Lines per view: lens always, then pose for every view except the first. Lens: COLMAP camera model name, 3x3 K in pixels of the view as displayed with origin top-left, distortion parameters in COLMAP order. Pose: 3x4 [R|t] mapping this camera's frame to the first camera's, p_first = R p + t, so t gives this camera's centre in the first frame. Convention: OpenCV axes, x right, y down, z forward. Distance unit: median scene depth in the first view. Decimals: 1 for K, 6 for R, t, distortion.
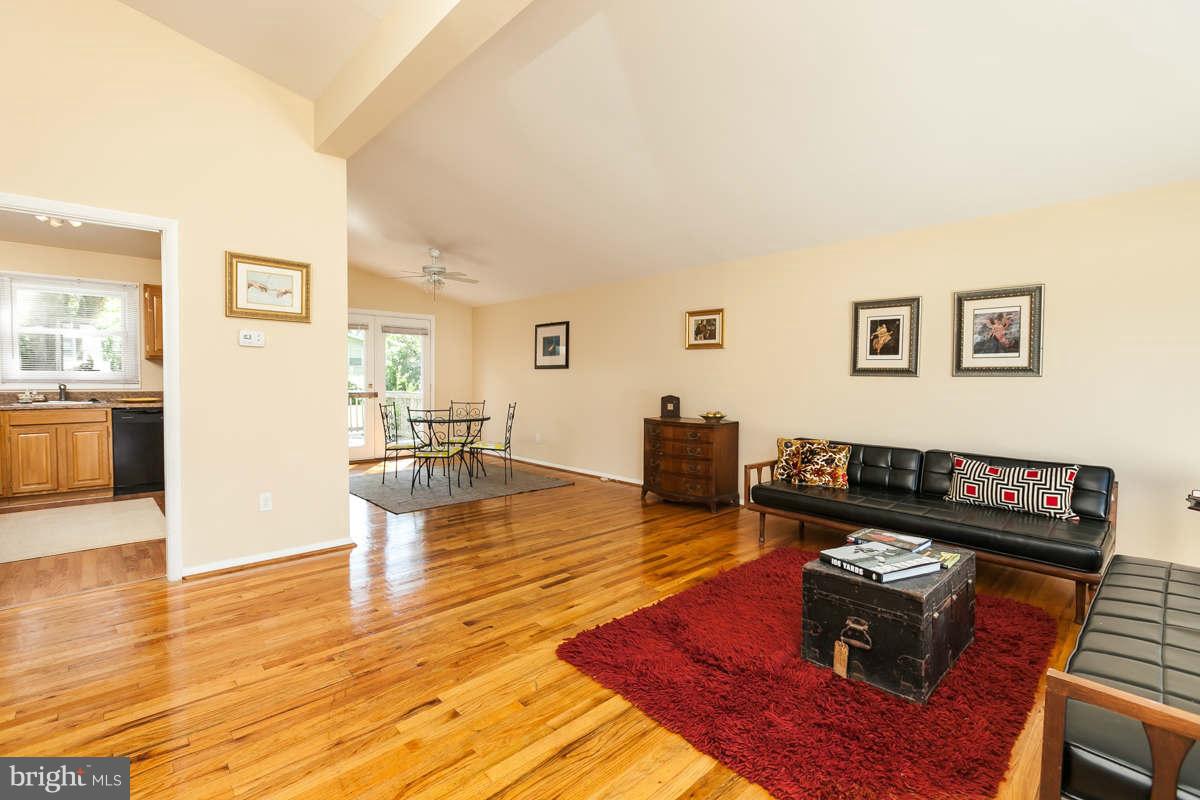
lens RADIAL K [[532.7, 0, 597.0], [0, 532.7, 396.6], [0, 0, 1]] dist [0.001095, 0.000665]
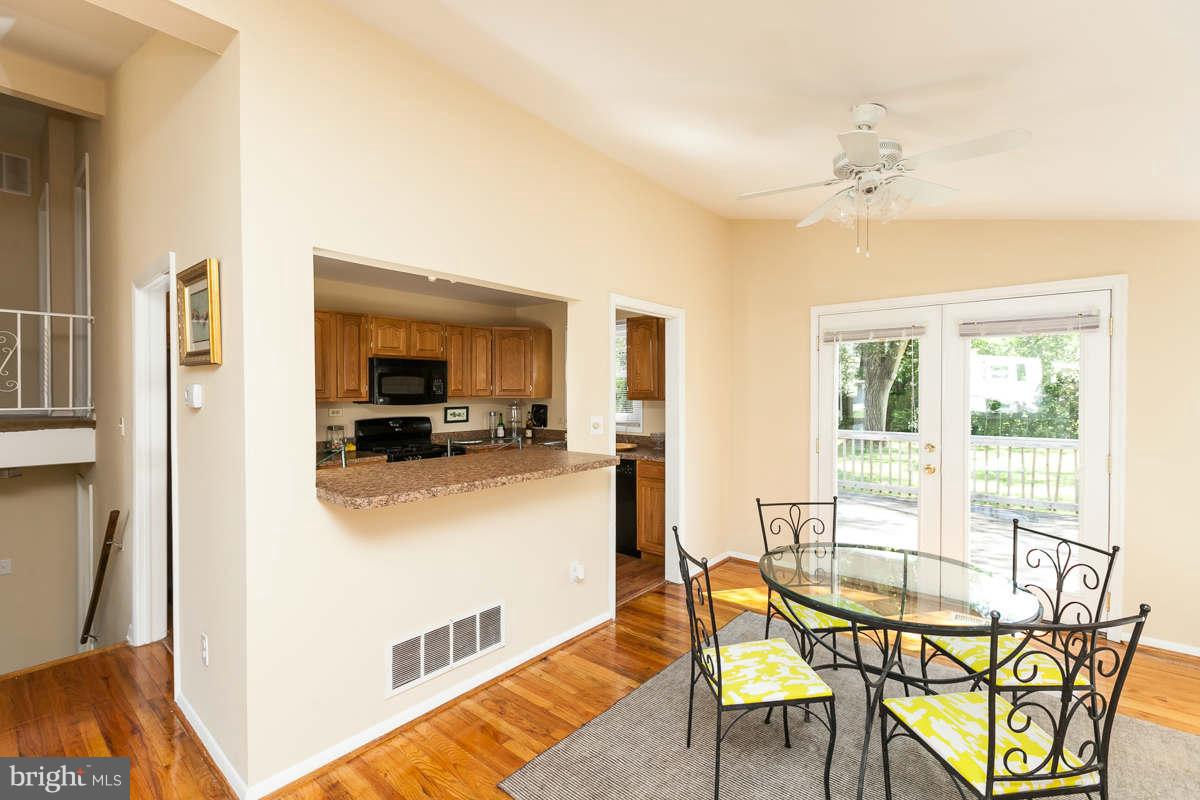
lens RADIAL K [[532.7, 0, 597.0], [0, 532.7, 396.6], [0, 0, 1]] dist [0.001095, 0.000665]
pose [[0.114122, 0.003039, -0.993462, 0.060380], [-0.037075, 0.999312, -0.001202, -0.105308], [0.992775, 0.036970, 0.114157, 1.185789]]
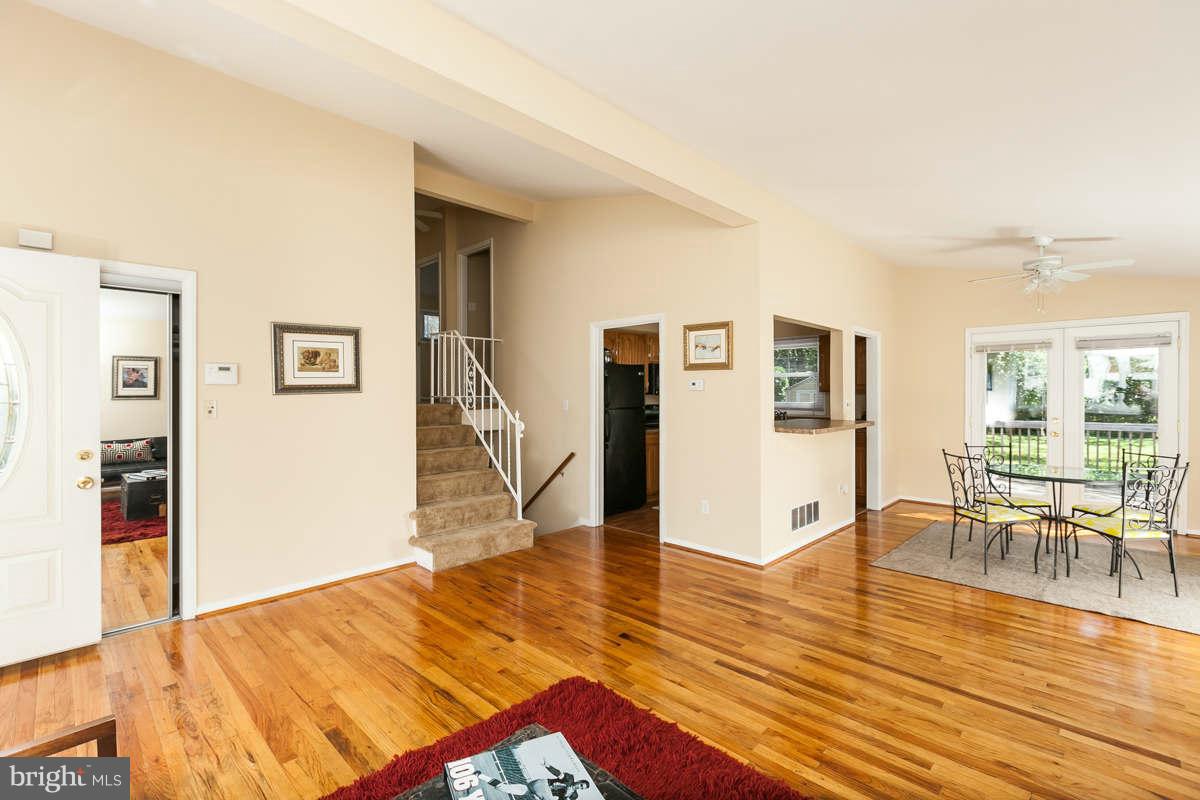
lens RADIAL K [[532.7, 0, 597.0], [0, 532.7, 396.6], [0, 0, 1]] dist [0.001095, 0.000665]
pose [[0.041206, -0.002417, -0.999148, 0.592530], [-0.035139, 0.999375, -0.003867, -0.053535], [0.998533, 0.035269, 0.041095, 0.574507]]
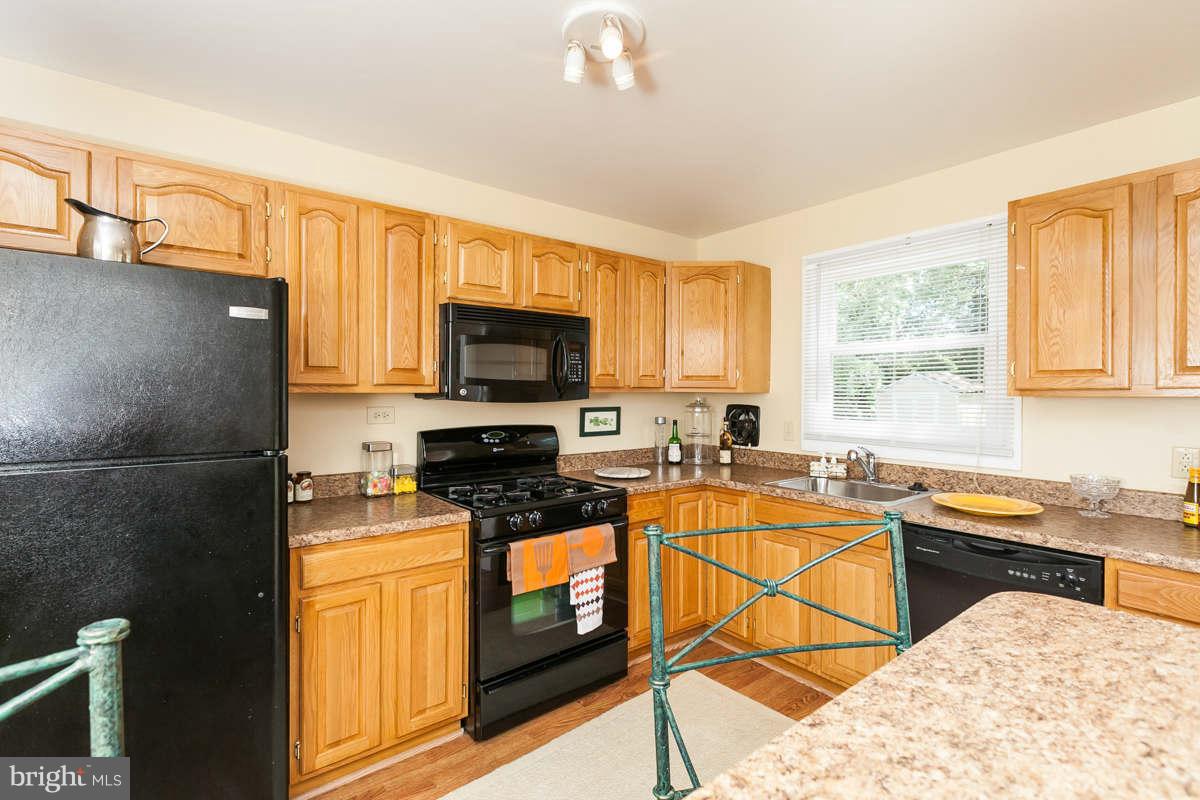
lens RADIAL K [[543.0, 0, 597.4], [0, 543.0, 393.1], [0, 0, 1]] dist [-0.000424, 0.000495]
pose [[-0.094649, -0.007481, -0.995483, -0.605457], [-0.043648, 0.999041, -0.003358, -0.083615], [0.994553, 0.043133, -0.094885, 1.044354]]
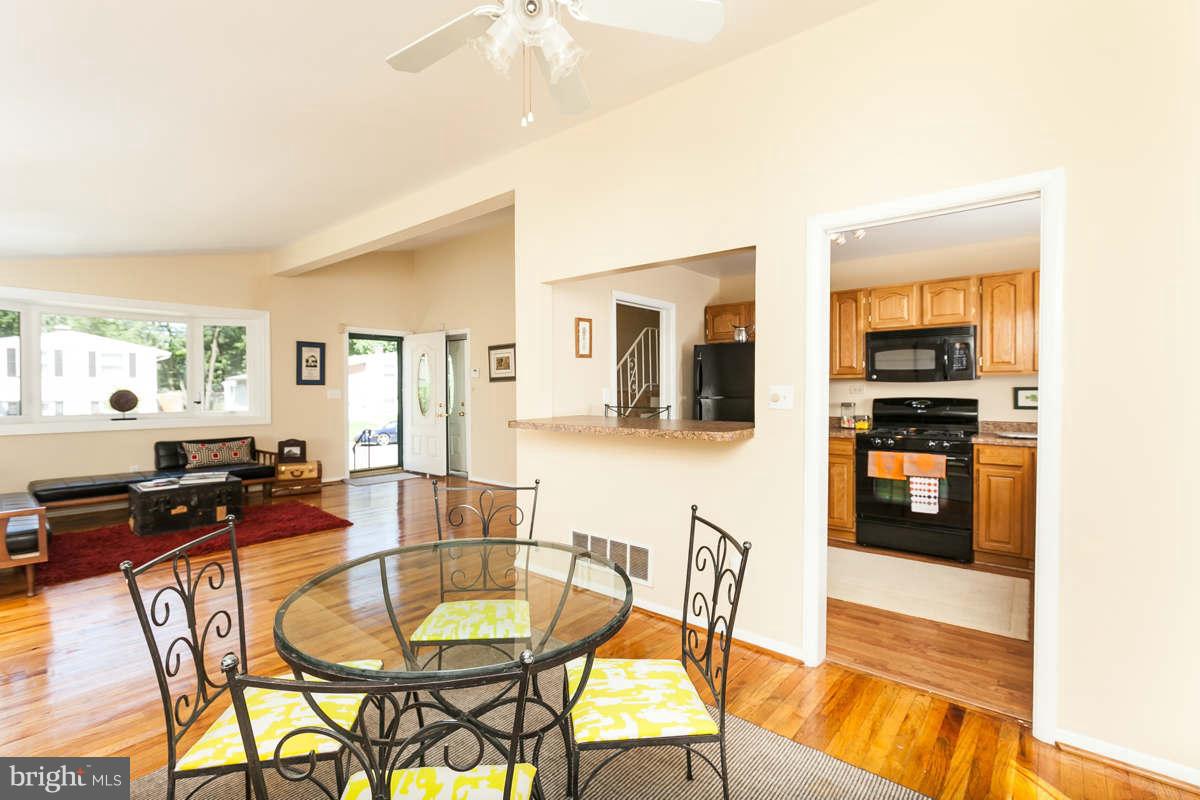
lens RADIAL K [[543.0, 0, 597.4], [0, 543.0, 393.1], [0, 0, 1]] dist [-0.000424, 0.000495]
pose [[-0.992971, -0.004047, -0.118288, -0.465256], [-0.009712, 0.998831, 0.047361, -0.094809], [0.117958, 0.048177, -0.991849, 1.910265]]
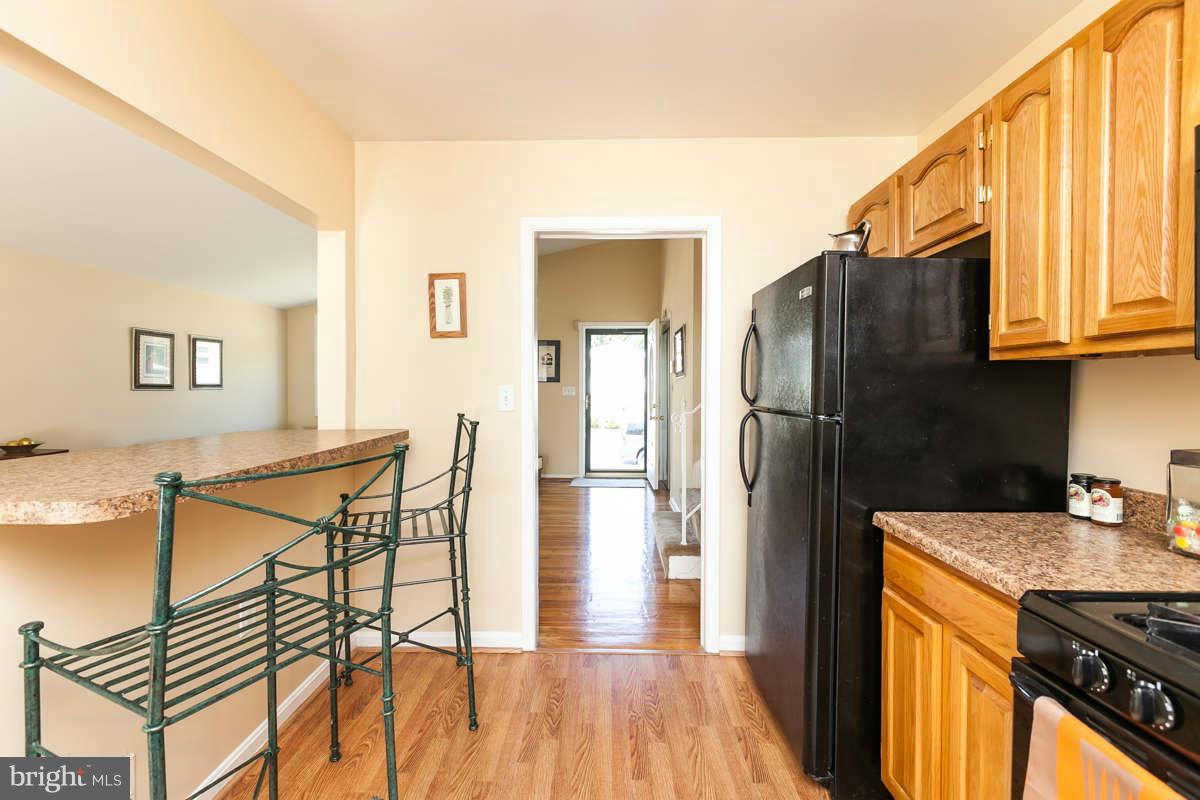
lens RADIAL K [[532.7, 0, 597.0], [0, 532.7, 396.6], [0, 0, 1]] dist [0.001095, 0.000665]
pose [[-0.710455, -0.023584, 0.703347, -1.148350], [0.020162, 0.998346, 0.053841, -0.072513], [-0.703454, 0.052432, -0.708805, 1.191907]]
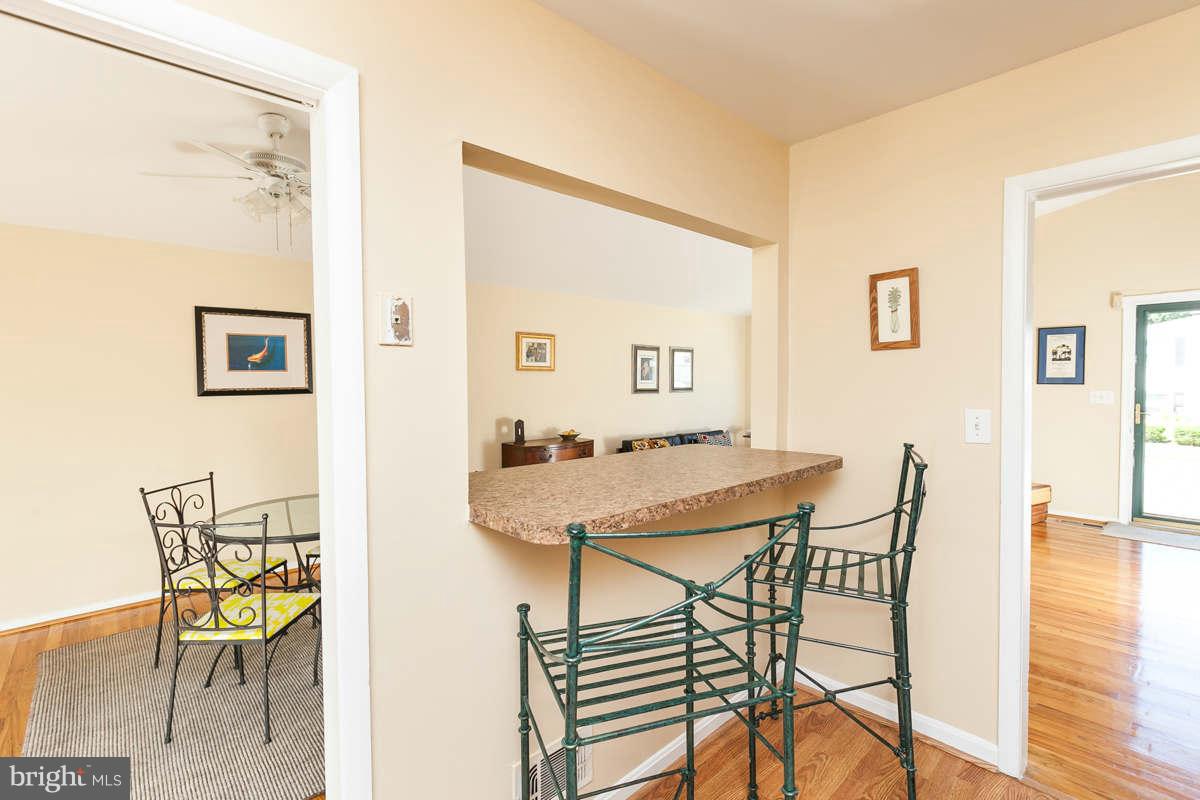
lens RADIAL K [[543.0, 0, 597.4], [0, 543.0, 393.1], [0, 0, 1]] dist [-0.000424, 0.000495]
pose [[0.016403, -0.031732, 0.999362, -1.114794], [0.044358, 0.998535, 0.030977, -0.098755], [-0.998881, 0.043822, 0.017787, 1.146936]]
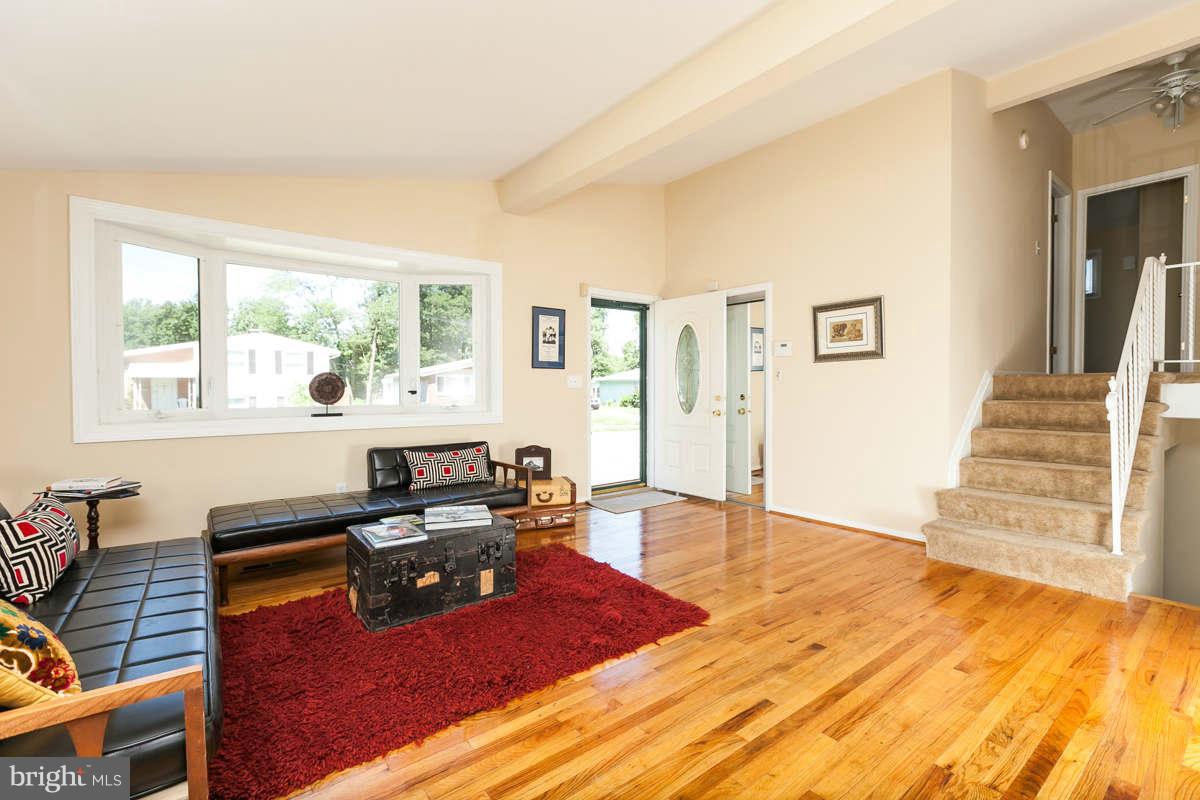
lens RADIAL K [[532.7, 0, 597.0], [0, 532.7, 396.6], [0, 0, 1]] dist [0.001095, 0.000665]
pose [[-0.995910, -0.005867, 0.090165, 0.037717], [-0.000554, 0.998267, 0.058843, -0.035541], [-0.090354, 0.058553, -0.994187, 1.253458]]
